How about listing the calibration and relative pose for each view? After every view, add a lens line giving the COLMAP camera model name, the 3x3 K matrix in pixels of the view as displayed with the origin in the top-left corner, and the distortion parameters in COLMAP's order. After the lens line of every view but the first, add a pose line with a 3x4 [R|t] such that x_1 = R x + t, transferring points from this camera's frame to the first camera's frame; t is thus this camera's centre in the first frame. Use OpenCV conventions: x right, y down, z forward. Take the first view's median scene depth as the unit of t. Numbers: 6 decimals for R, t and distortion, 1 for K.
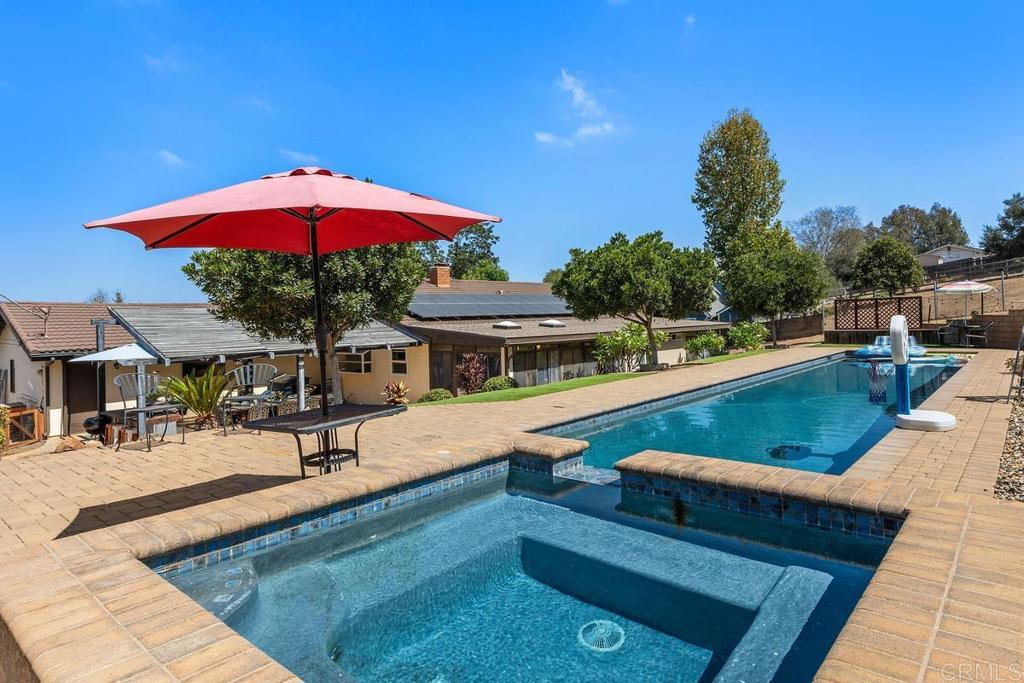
lens RADIAL K [[603.4, 0, 516.2], [0, 603.4, 312.6], [0, 0, 1]] dist [0.000186, 0.001367]
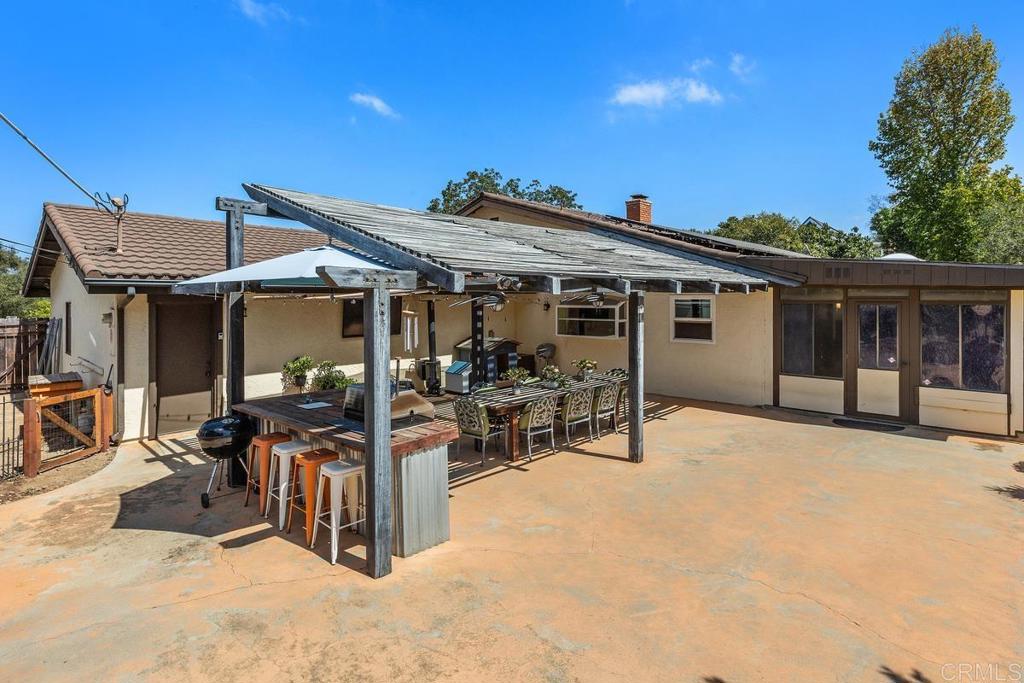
lens RADIAL K [[534.0, 0, 516.8], [0, 534.0, 298.2], [0, 0, 1]] dist [-0.000671, -0.000181]
pose [[0.999309, 0.021452, -0.030362, -0.414466], [-0.021154, 0.999725, 0.010120, 0.068414], [0.030571, -0.009471, 0.999488, 0.541196]]
